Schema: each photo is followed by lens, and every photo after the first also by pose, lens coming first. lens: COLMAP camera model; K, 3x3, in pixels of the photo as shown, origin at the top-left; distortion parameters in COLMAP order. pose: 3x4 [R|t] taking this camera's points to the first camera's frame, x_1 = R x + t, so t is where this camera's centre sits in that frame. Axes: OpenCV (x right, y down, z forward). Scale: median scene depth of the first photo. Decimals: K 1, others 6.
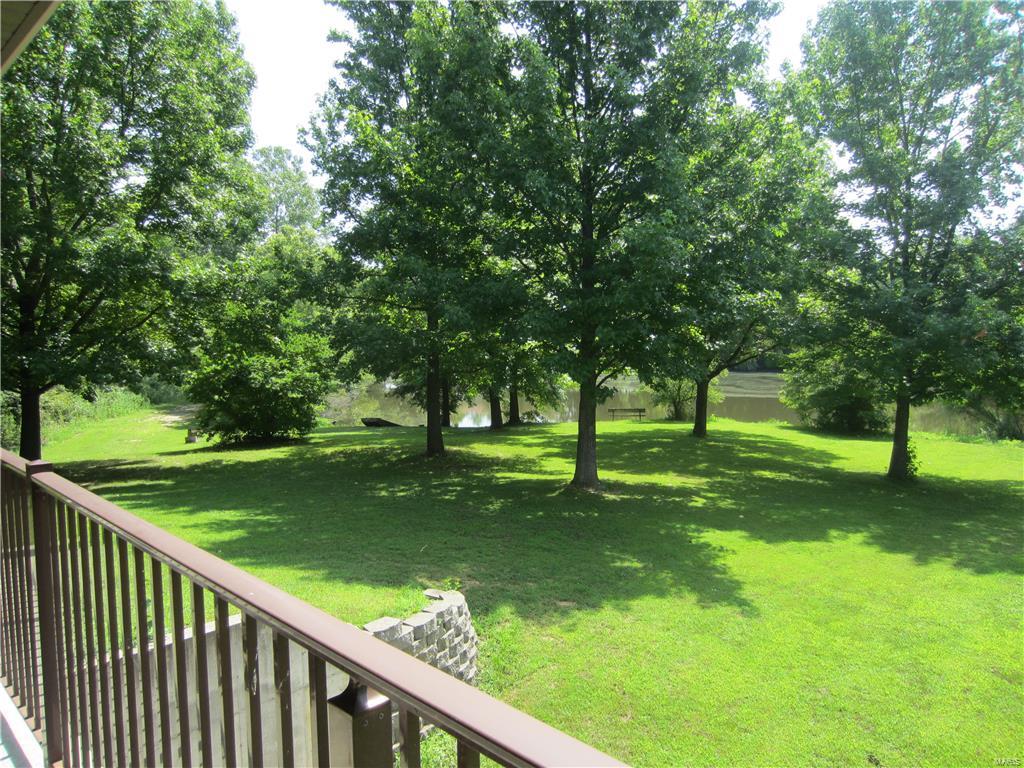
lens RADIAL K [[735.6, 0, 514.0], [0, 735.6, 383.3], [0, 0, 1]] dist [-0.034716, 0.015855]
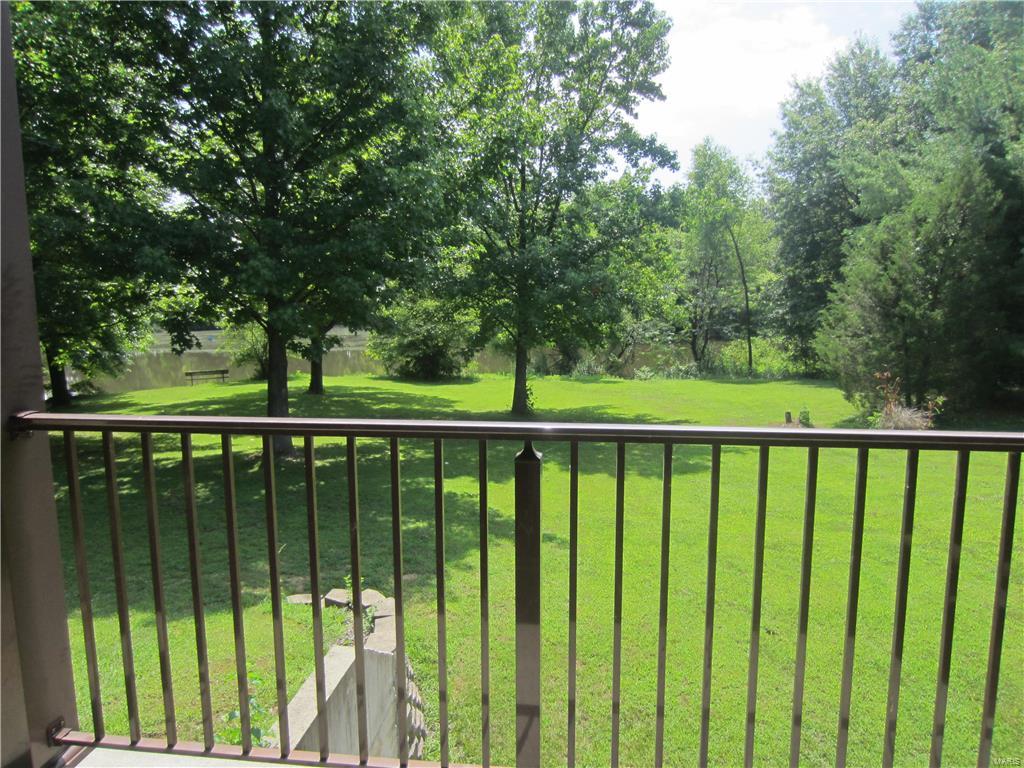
lens RADIAL K [[735.6, 0, 513.1], [0, 735.6, 385.9], [0, 0, 1]] dist [-0.034716, 0.015855]
pose [[0.787304, -0.079617, 0.611402, -0.261450], [0.040415, 0.996159, 0.077677, -0.004913], [-0.615238, -0.036445, 0.787498, 0.135624]]
